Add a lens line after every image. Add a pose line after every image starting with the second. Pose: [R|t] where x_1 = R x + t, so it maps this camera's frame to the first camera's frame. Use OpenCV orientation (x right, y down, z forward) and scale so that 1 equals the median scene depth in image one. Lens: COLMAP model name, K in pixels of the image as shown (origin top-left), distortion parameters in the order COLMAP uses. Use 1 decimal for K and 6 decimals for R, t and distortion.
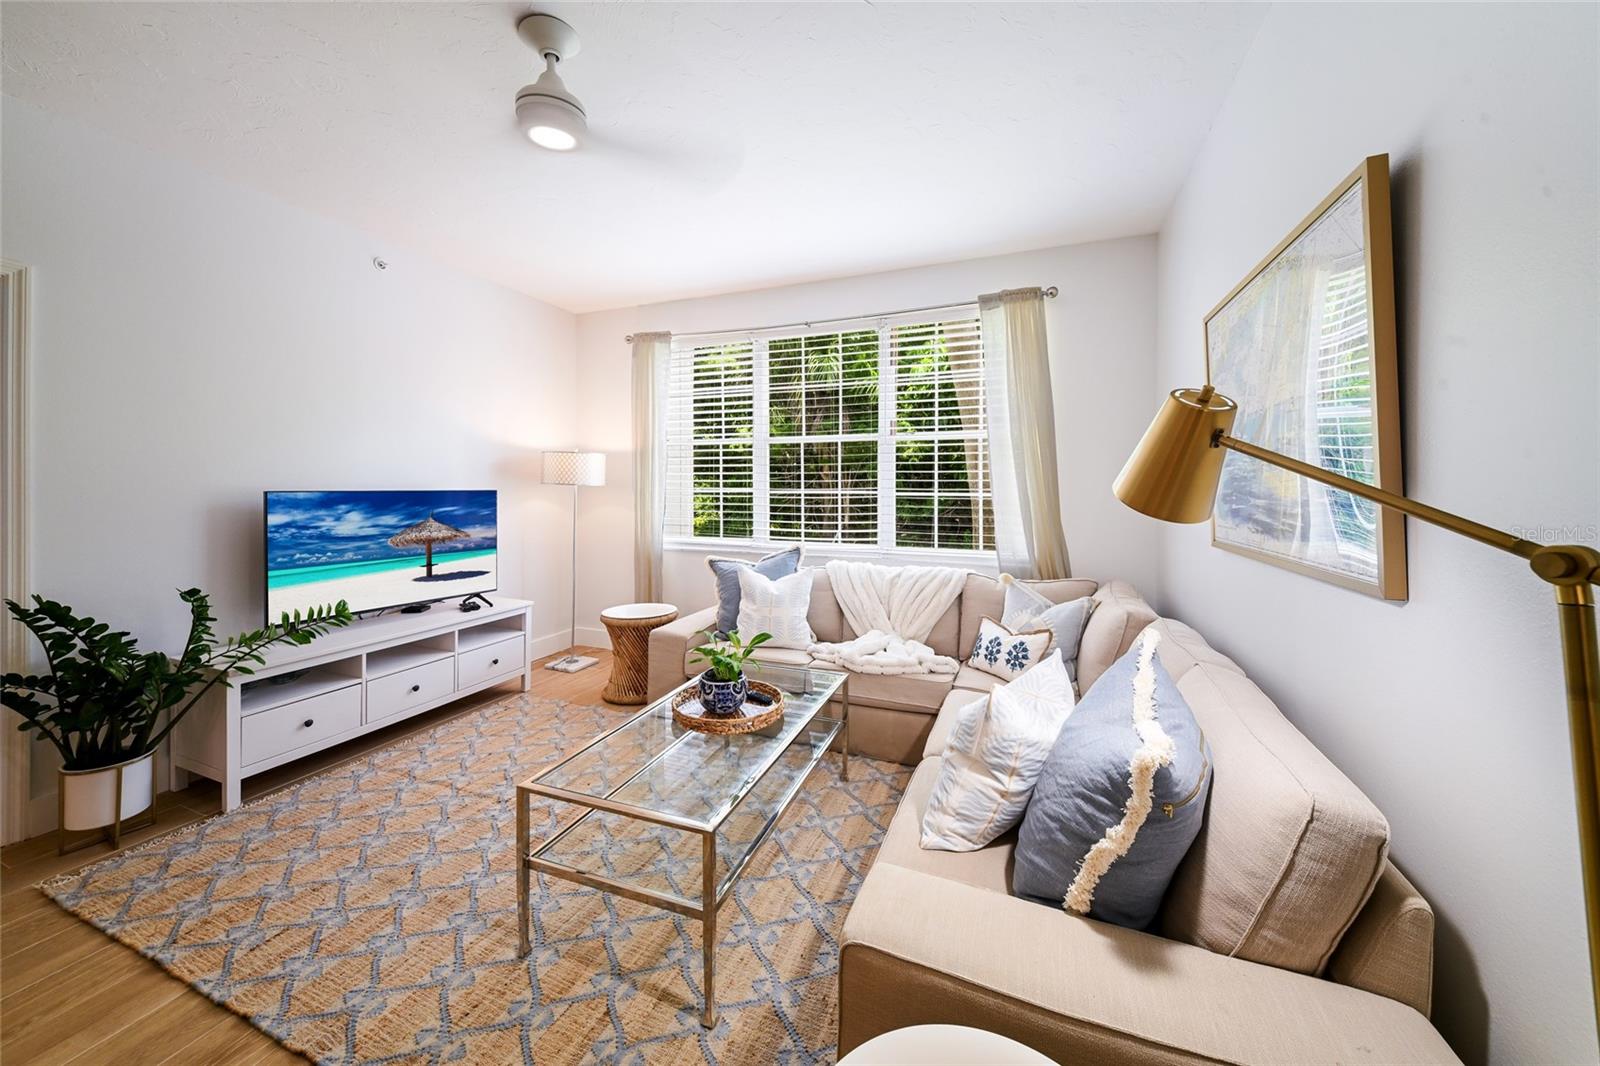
lens RADIAL K [[561.9, 0, 808.4], [0, 561.9, 486.3], [0, 0, 1]] dist [-0.000438, -0.000228]
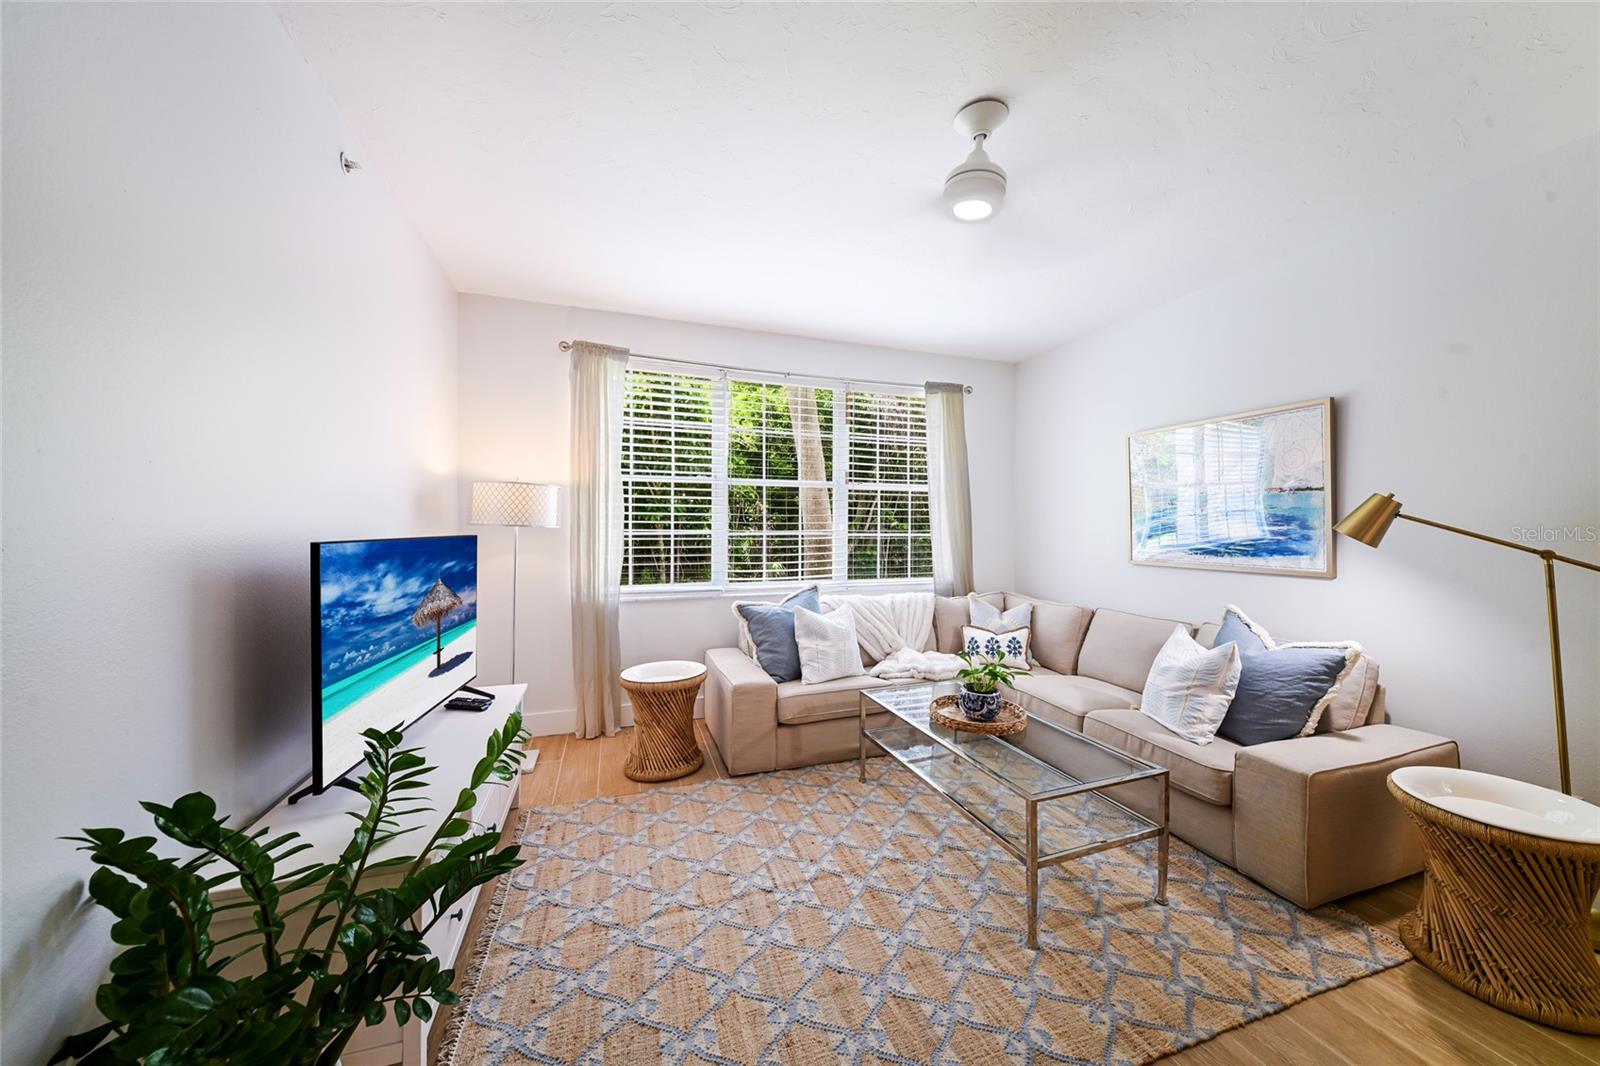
lens RADIAL K [[537.2, 0, 835.7], [0, 537.2, 533.1], [0, 0, 1]] dist [0.001166, 0.000068]
pose [[0.756545, -0.008043, 0.653892, -0.664902], [-0.001994, 0.999891, 0.014607, -0.006711], [-0.653938, -0.012355, 0.756447, 0.198771]]
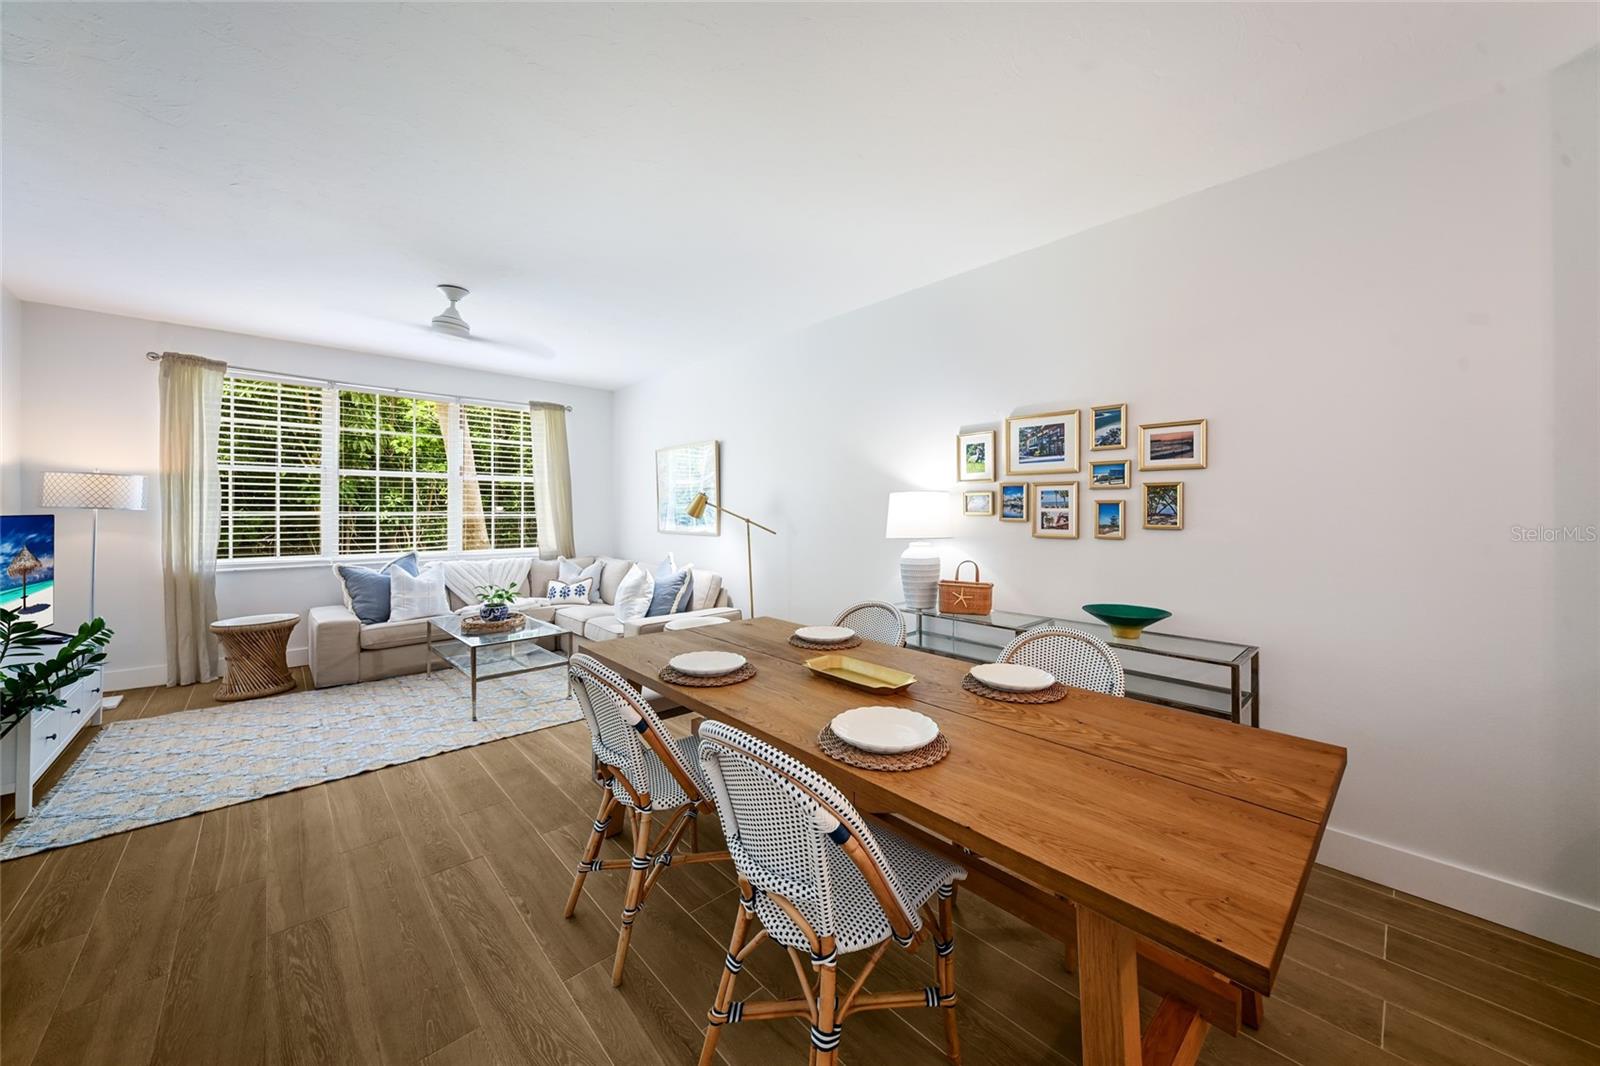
lens RADIAL K [[528.0, 0, 807.6], [0, 528.0, 512.3], [0, 0, 1]] dist [-0.000182, -0.003635]
pose [[0.431106, -0.005434, 0.902285, -0.803949], [-0.002573, 0.999970, 0.007252, -0.008076], [-0.902297, -0.005448, 0.431080, -0.483732]]
